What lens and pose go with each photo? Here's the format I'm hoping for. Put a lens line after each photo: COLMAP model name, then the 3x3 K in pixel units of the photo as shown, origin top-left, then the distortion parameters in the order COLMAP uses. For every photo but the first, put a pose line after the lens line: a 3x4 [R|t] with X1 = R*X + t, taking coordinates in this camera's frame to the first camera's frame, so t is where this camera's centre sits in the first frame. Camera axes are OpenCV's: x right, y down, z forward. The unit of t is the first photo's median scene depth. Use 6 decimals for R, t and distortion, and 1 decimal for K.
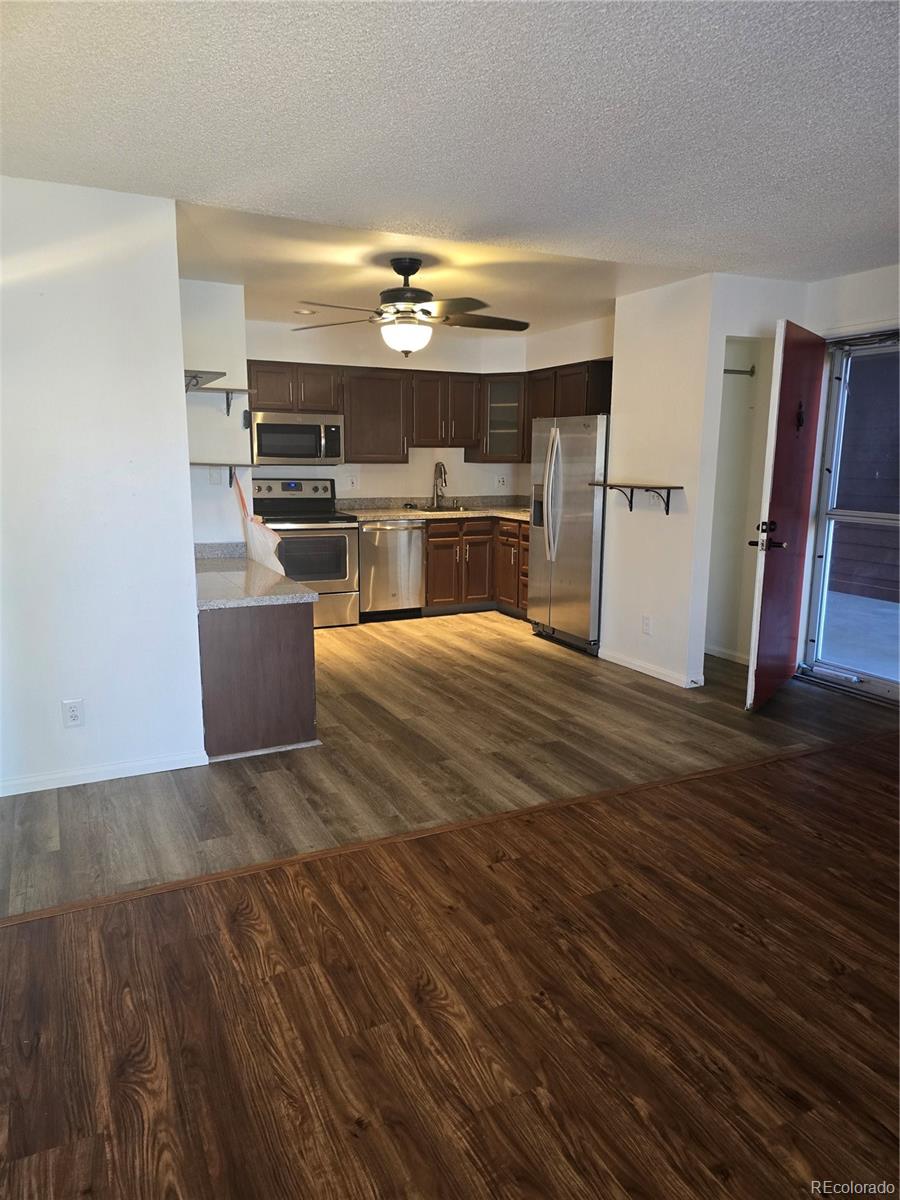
lens RADIAL K [[798.7, 0, 441.6], [0, 798.7, 605.0], [0, 0, 1]] dist [0.066287, -0.054810]
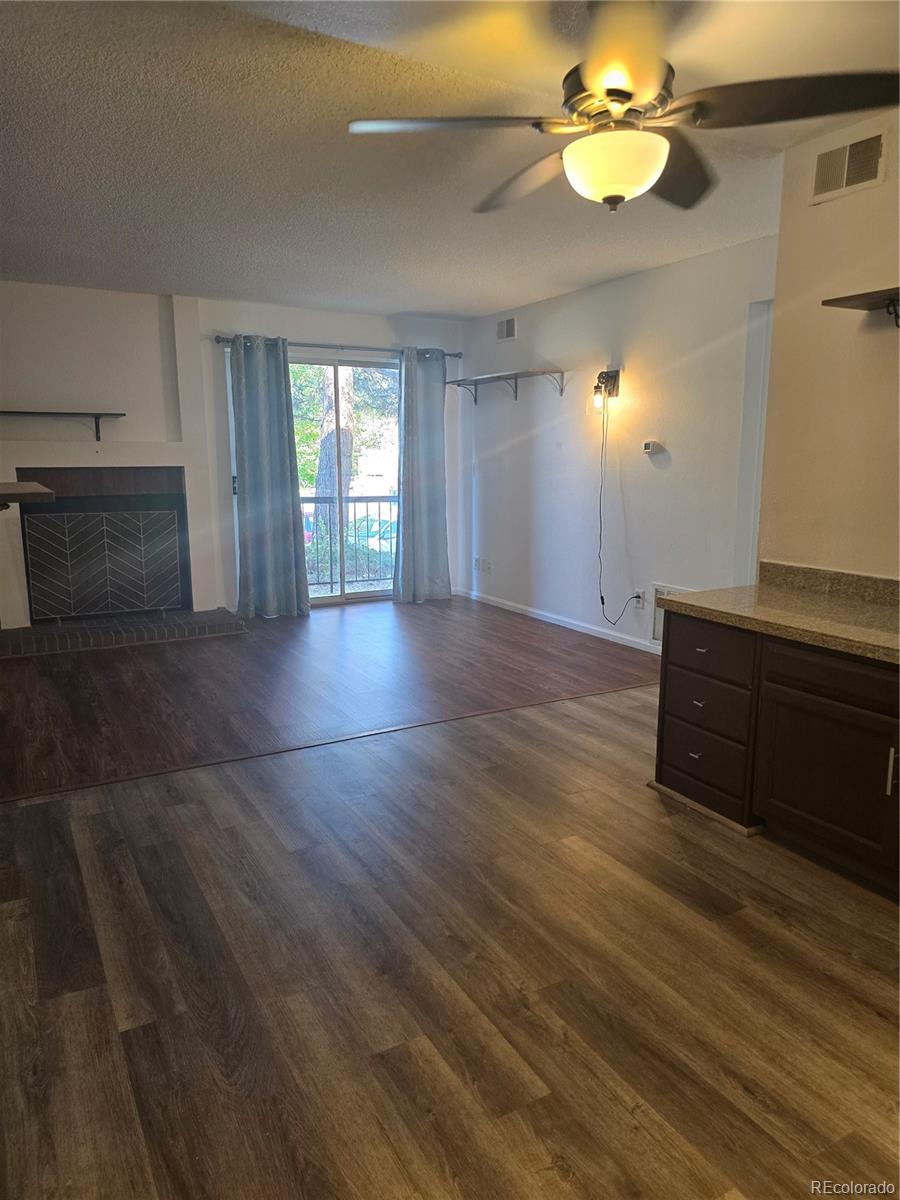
lens RADIAL K [[798.7, 0, 441.6], [0, 798.7, 605.0], [0, 0, 1]] dist [0.066287, -0.054810]
pose [[-0.998521, 0.005533, -0.054081, 0.088070], [-0.014649, 0.930622, 0.365689, -0.256036], [0.052352, 0.365940, -0.929165, 1.505141]]
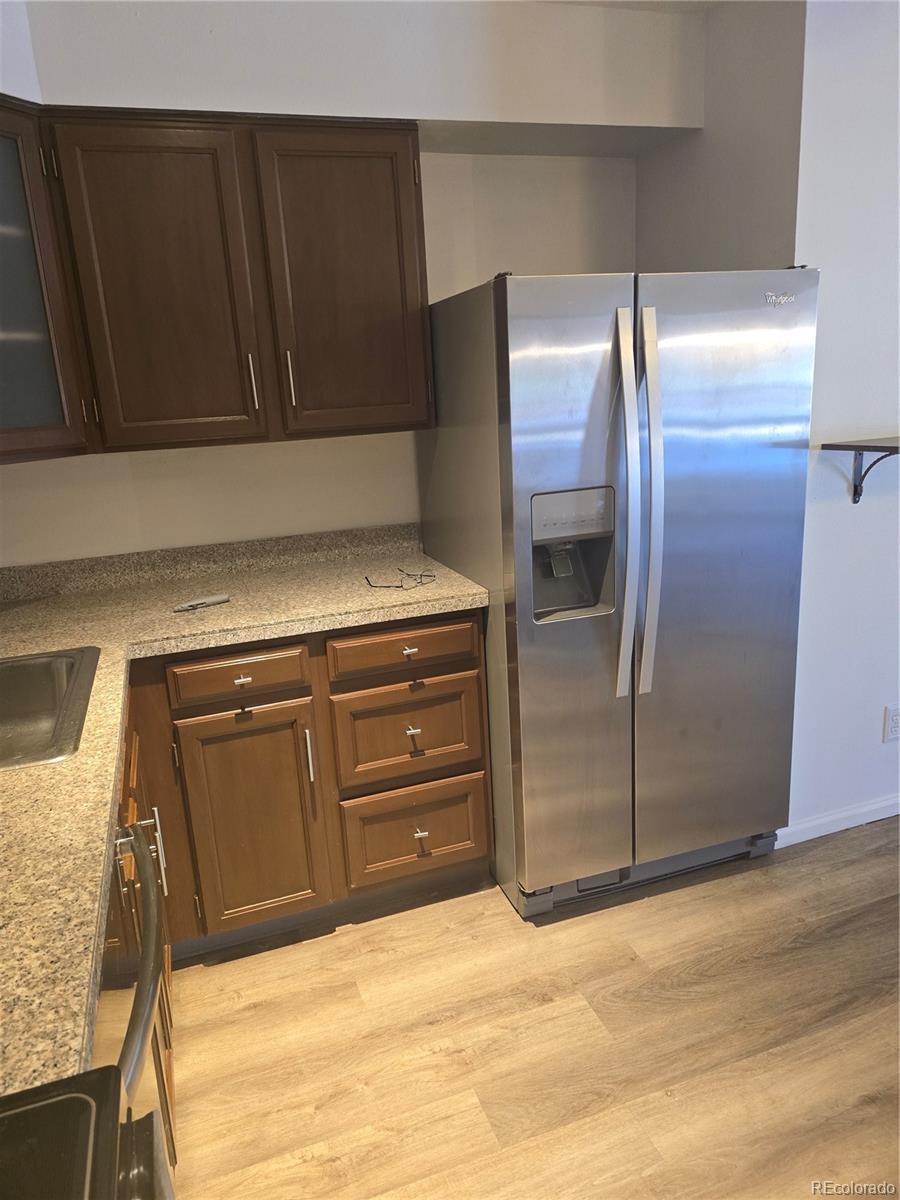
lens RADIAL K [[794.5, 0, 422.8], [0, 794.5, 596.6], [0, 0, 1]] dist [0.057004, -0.051187]
pose [[0.122500, -0.251760, 0.960005, -0.271762], [0.243999, 0.945242, 0.216754, -0.266234], [-0.962007, 0.207688, 0.177221, 1.392739]]
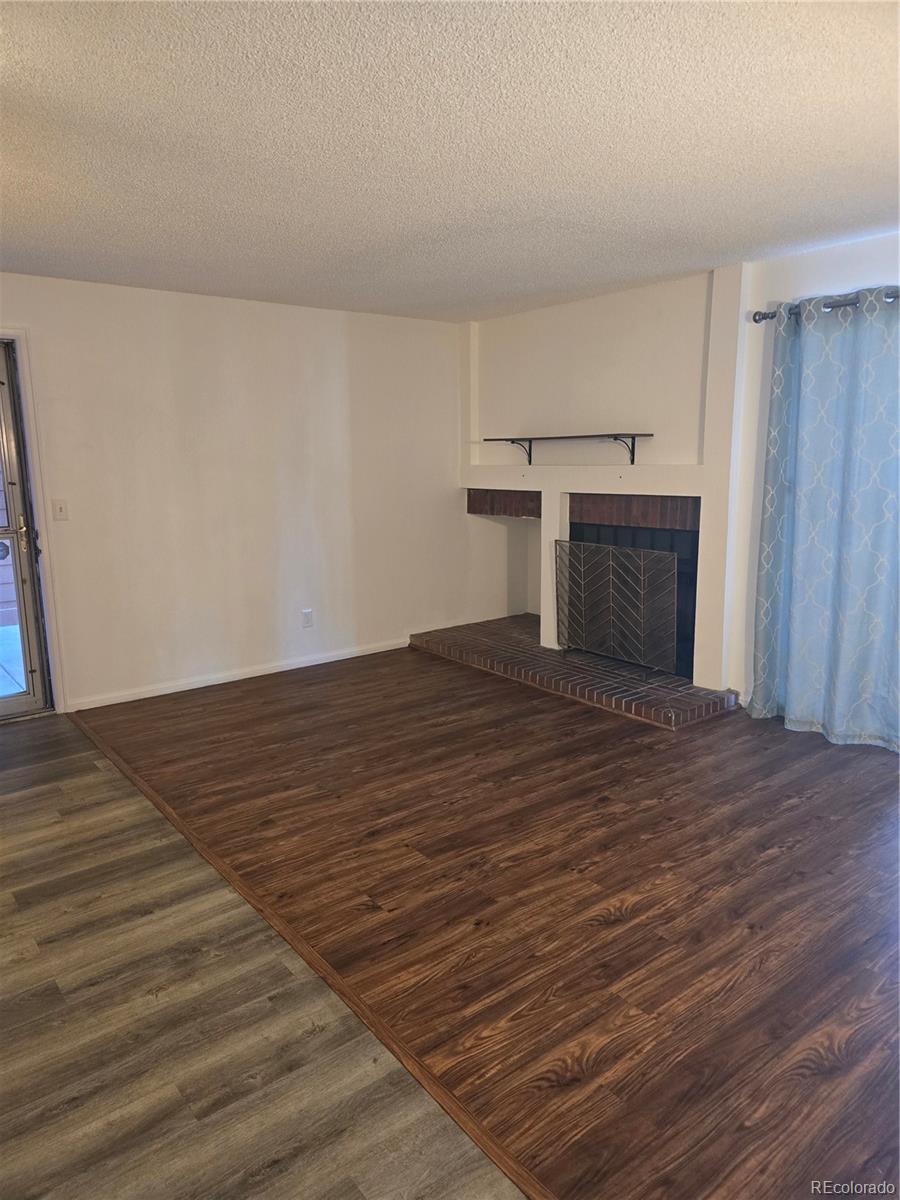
lens RADIAL K [[798.7, 0, 441.6], [0, 798.7, 605.0], [0, 0, 1]] dist [0.066287, -0.054810]
pose [[-0.201904, -0.188474, 0.961100, -0.504035], [0.198369, 0.953101, 0.228578, -0.139163], [-0.959106, 0.236803, -0.155047, 0.641776]]
